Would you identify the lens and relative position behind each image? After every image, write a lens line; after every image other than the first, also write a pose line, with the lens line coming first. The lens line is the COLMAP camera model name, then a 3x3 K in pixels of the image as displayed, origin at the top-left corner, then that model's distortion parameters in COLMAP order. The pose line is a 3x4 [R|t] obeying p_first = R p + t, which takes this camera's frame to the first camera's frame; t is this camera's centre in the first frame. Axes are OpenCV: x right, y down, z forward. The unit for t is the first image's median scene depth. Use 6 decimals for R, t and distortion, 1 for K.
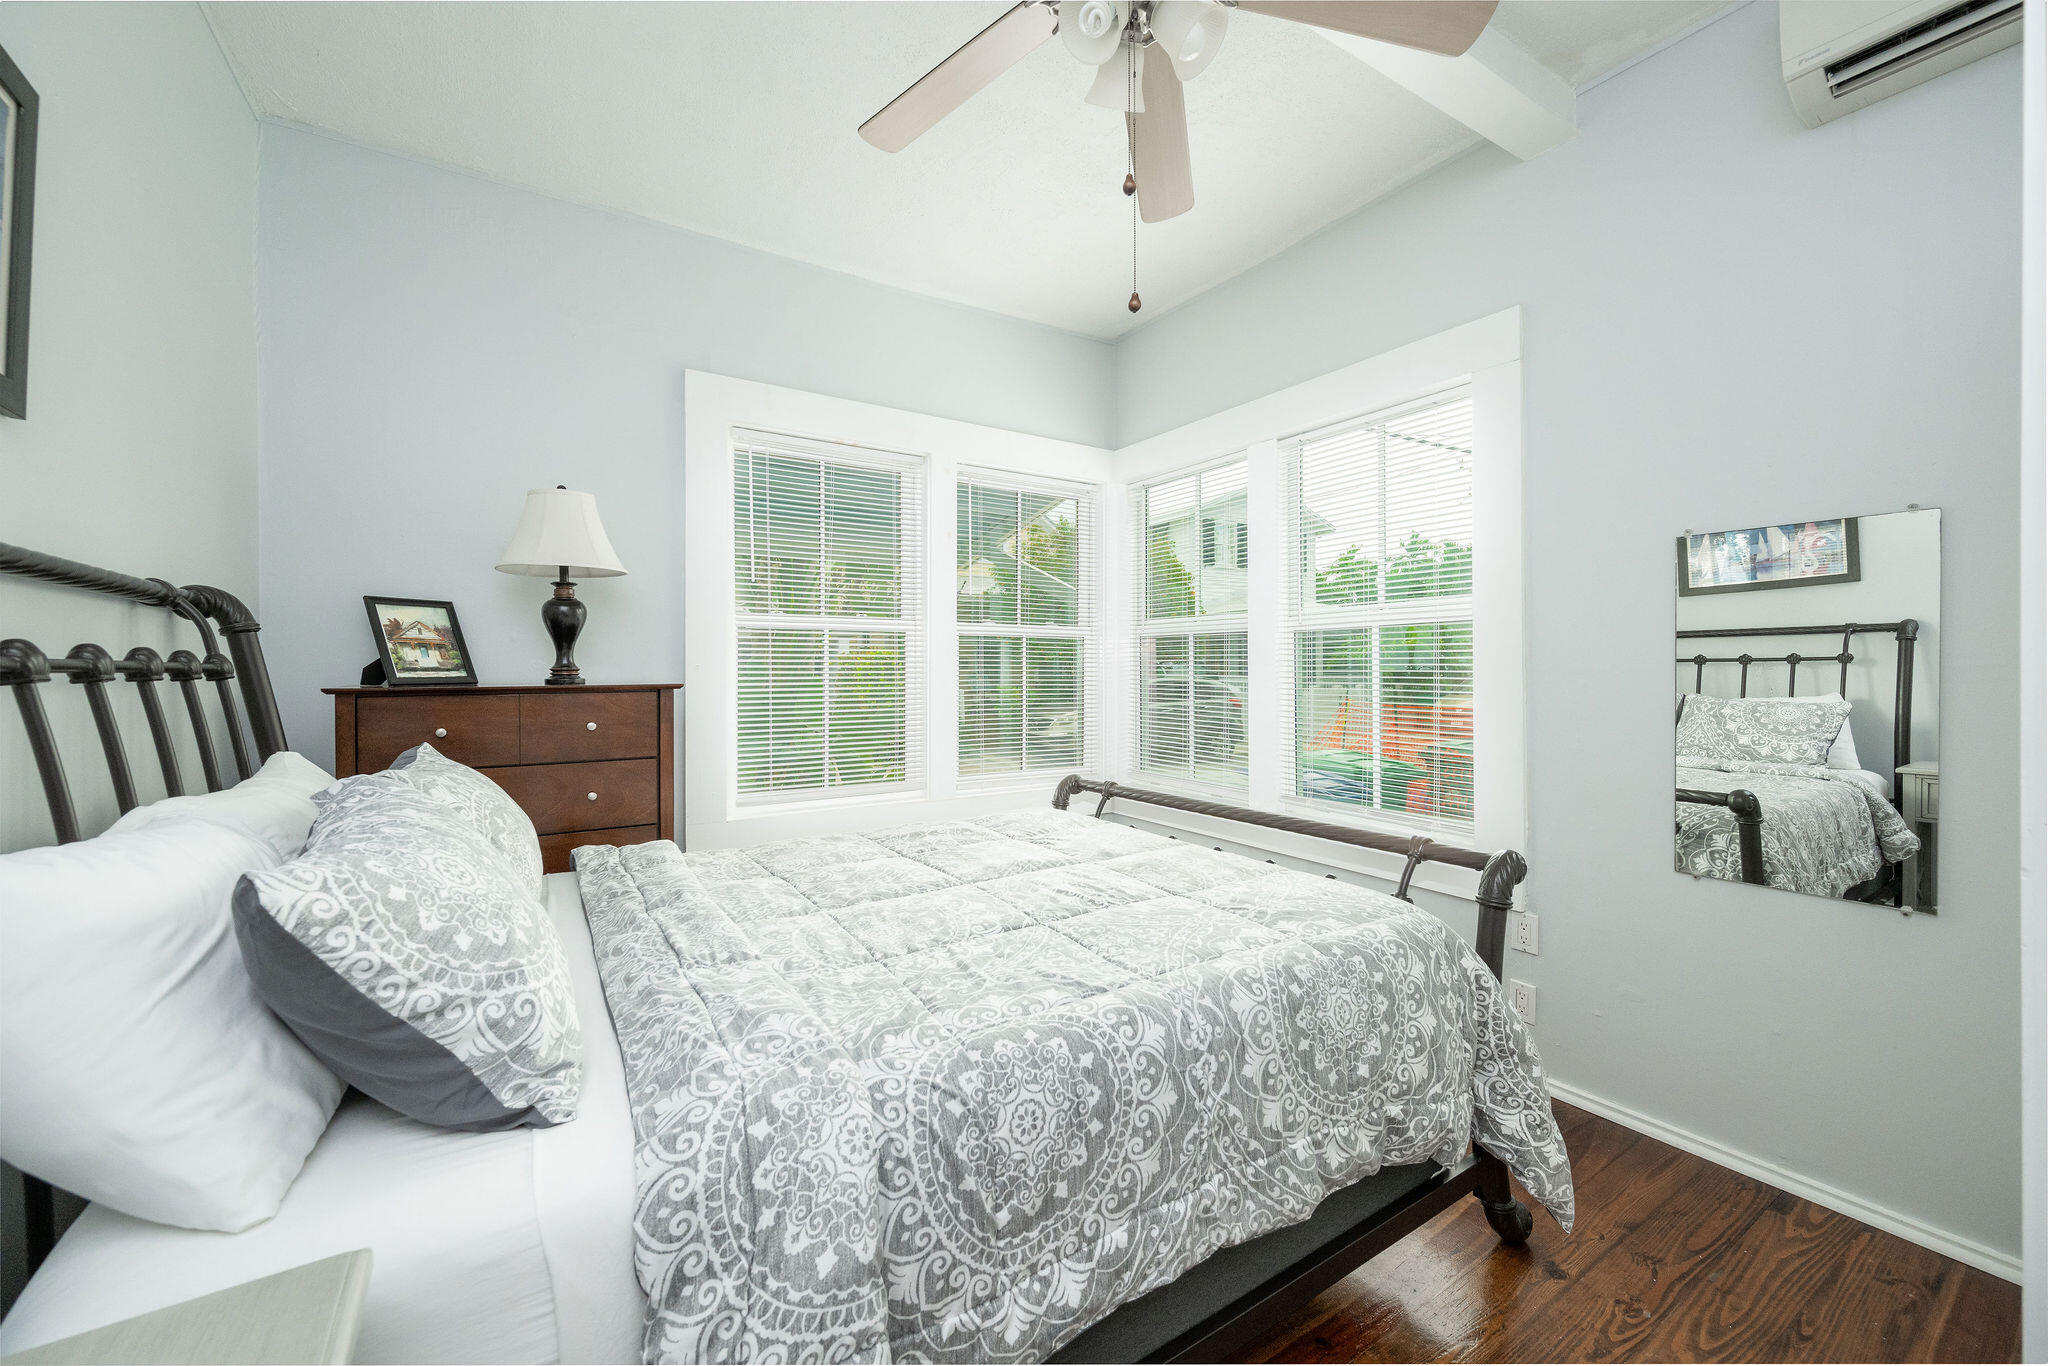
lens RADIAL K [[806.2, 0, 1031.6], [0, 806.2, 680.7], [0, 0, 1]] dist [-0.002033, -0.000455]
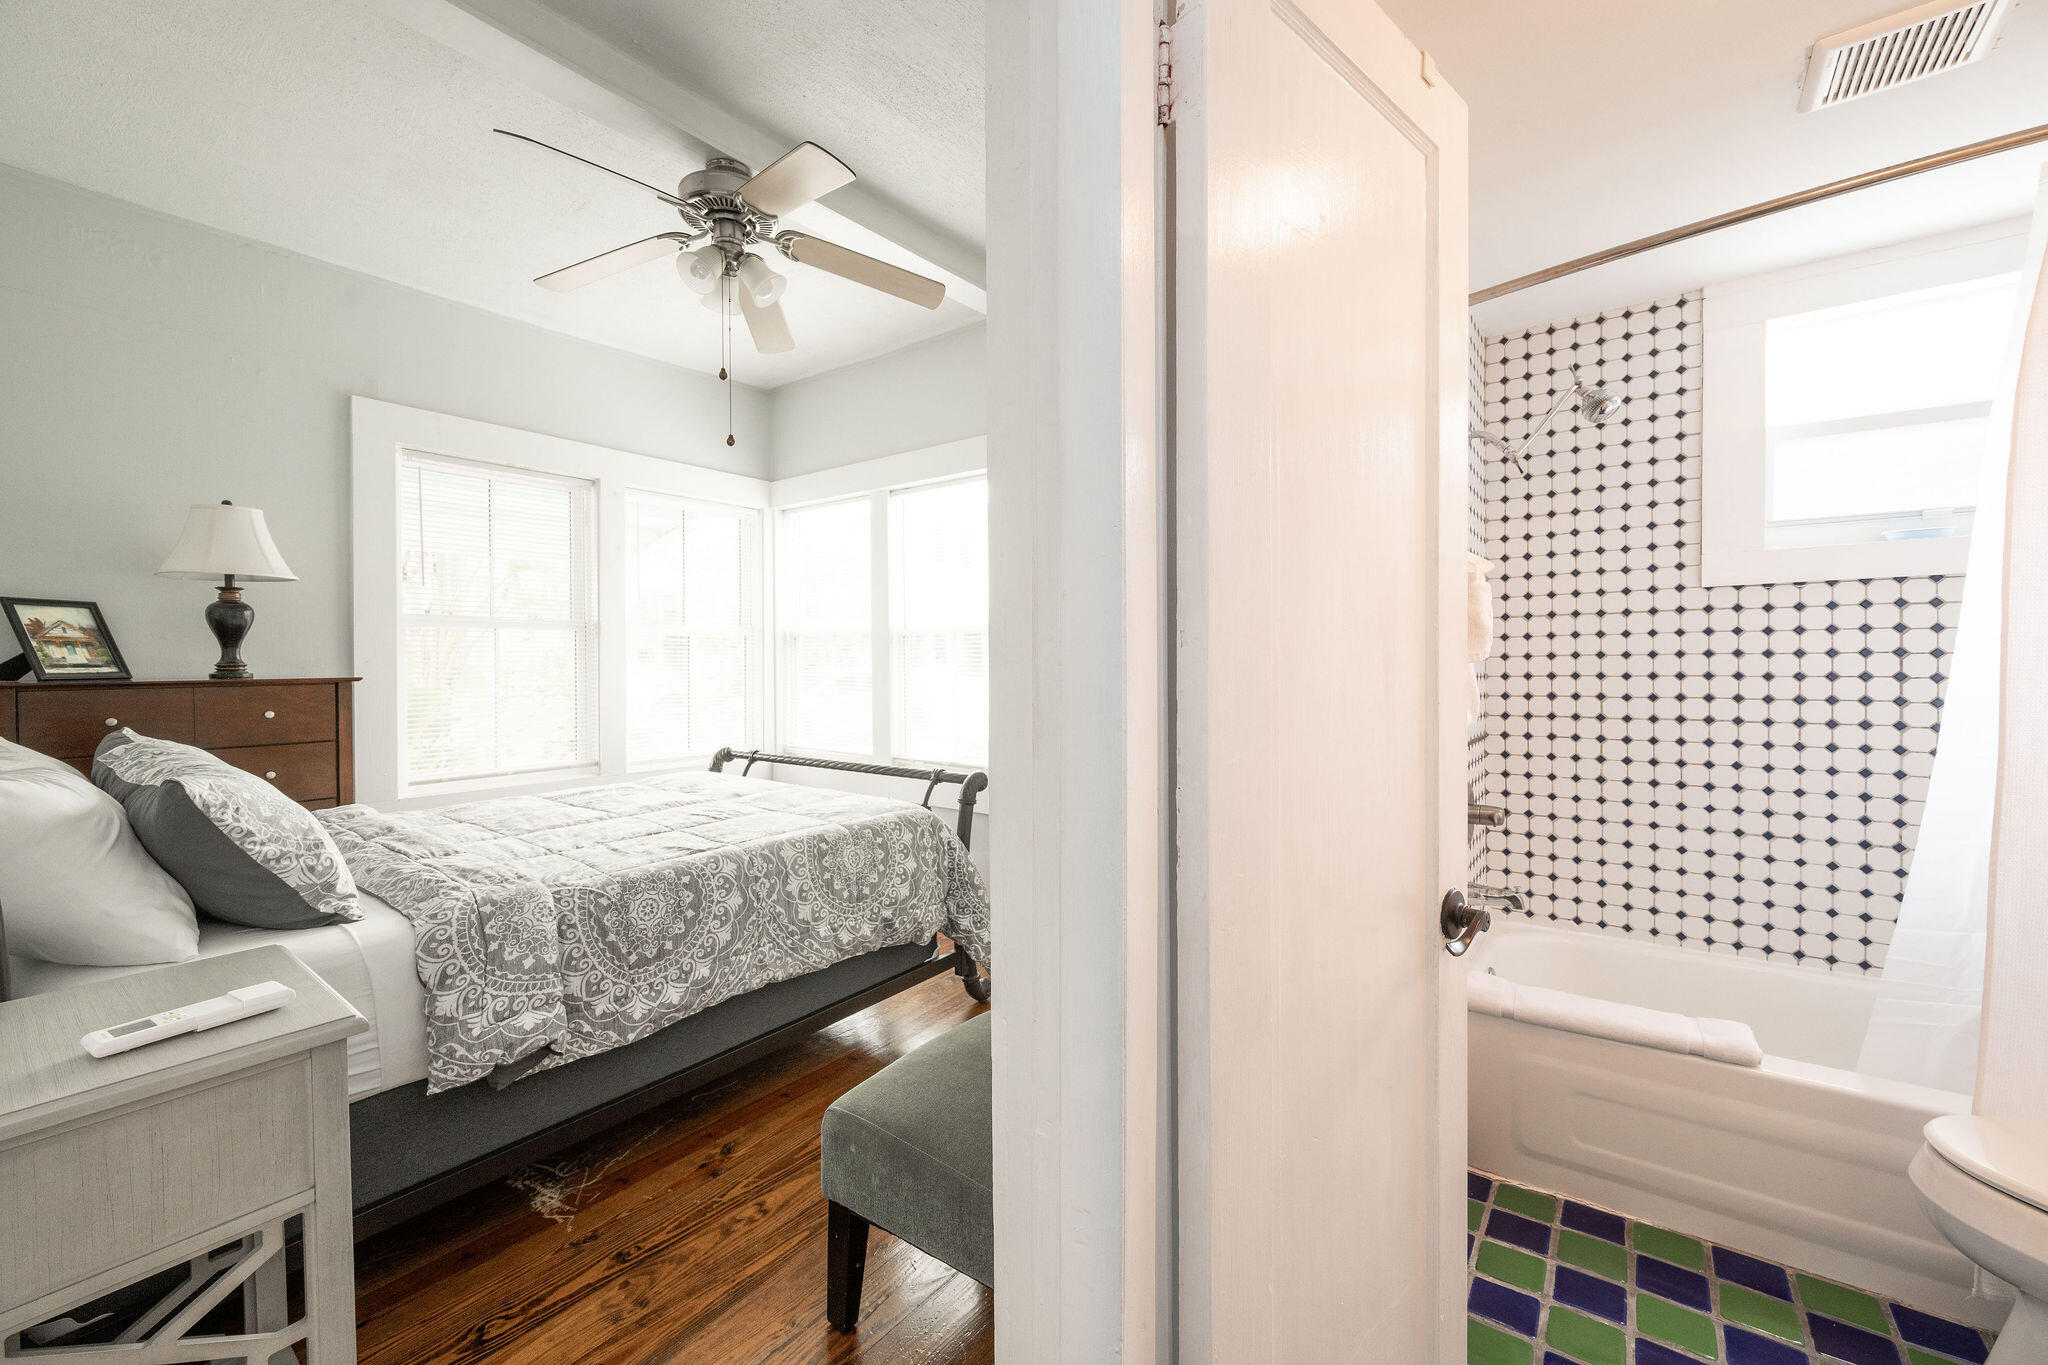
lens RADIAL K [[806.2, 0, 1027.9], [0, 806.2, 673.4], [0, 0, 1]] dist [-0.002033, -0.000455]
pose [[0.939069, -0.006205, 0.343674, 0.138251], [0.005680, 0.999981, 0.002536, 0.001427], [-0.343683, -0.000429, 0.939086, -0.794182]]
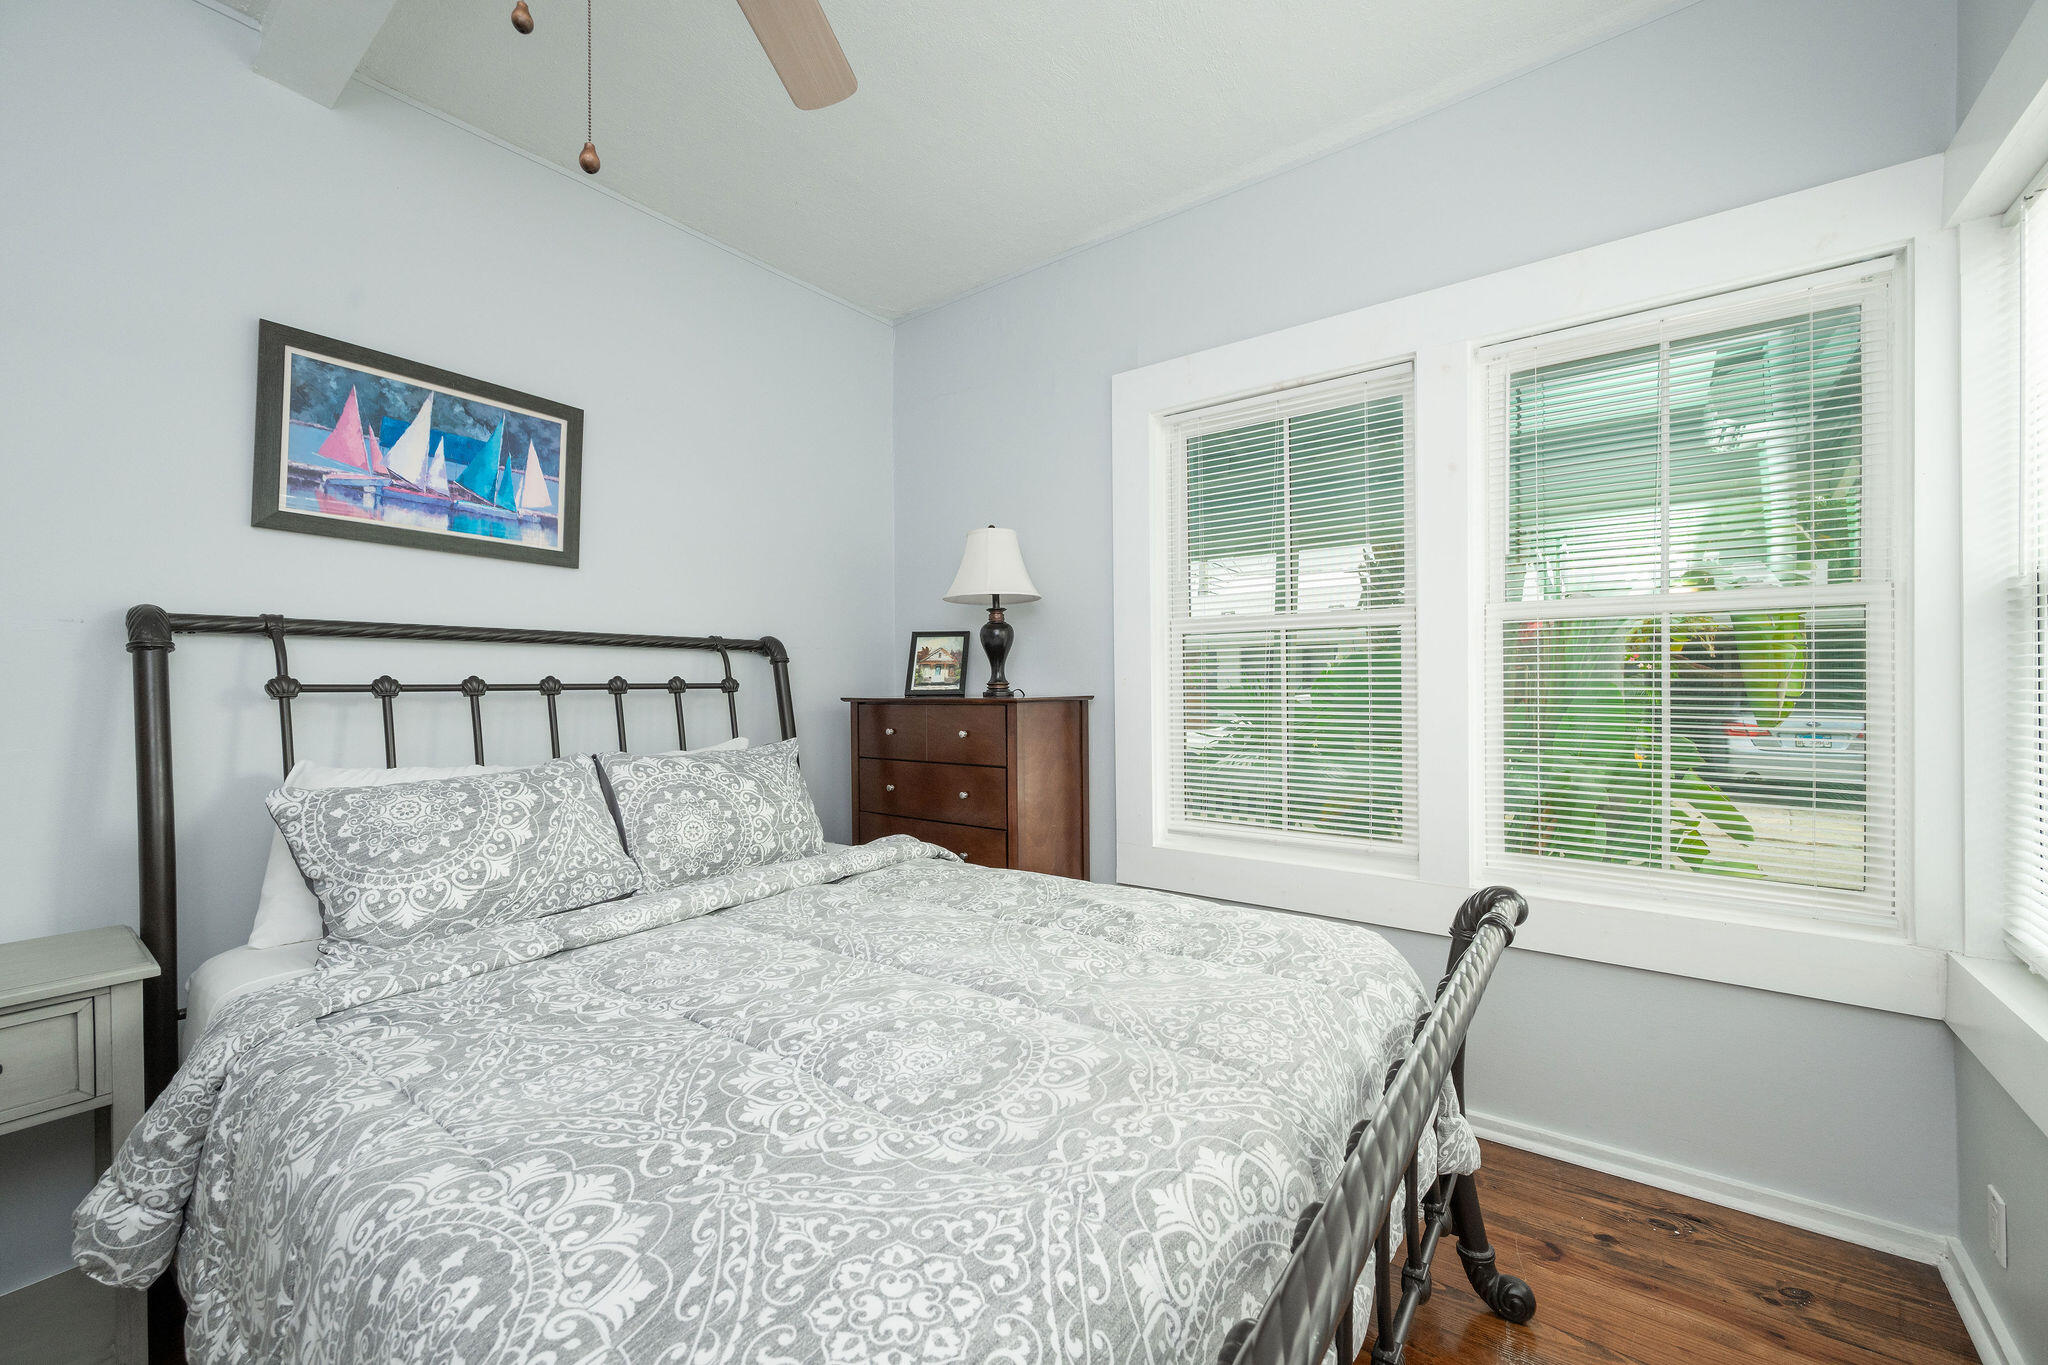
lens RADIAL K [[806.2, 0, 1022.2], [0, 806.2, 686.9], [0, 0, 1]] dist [-0.002033, -0.000455]
pose [[0.336468, 0.005124, -0.941681, 0.969718], [-0.003798, 0.999984, 0.004084, -0.026719], [0.941687, 0.002202, 0.336482, 1.212151]]
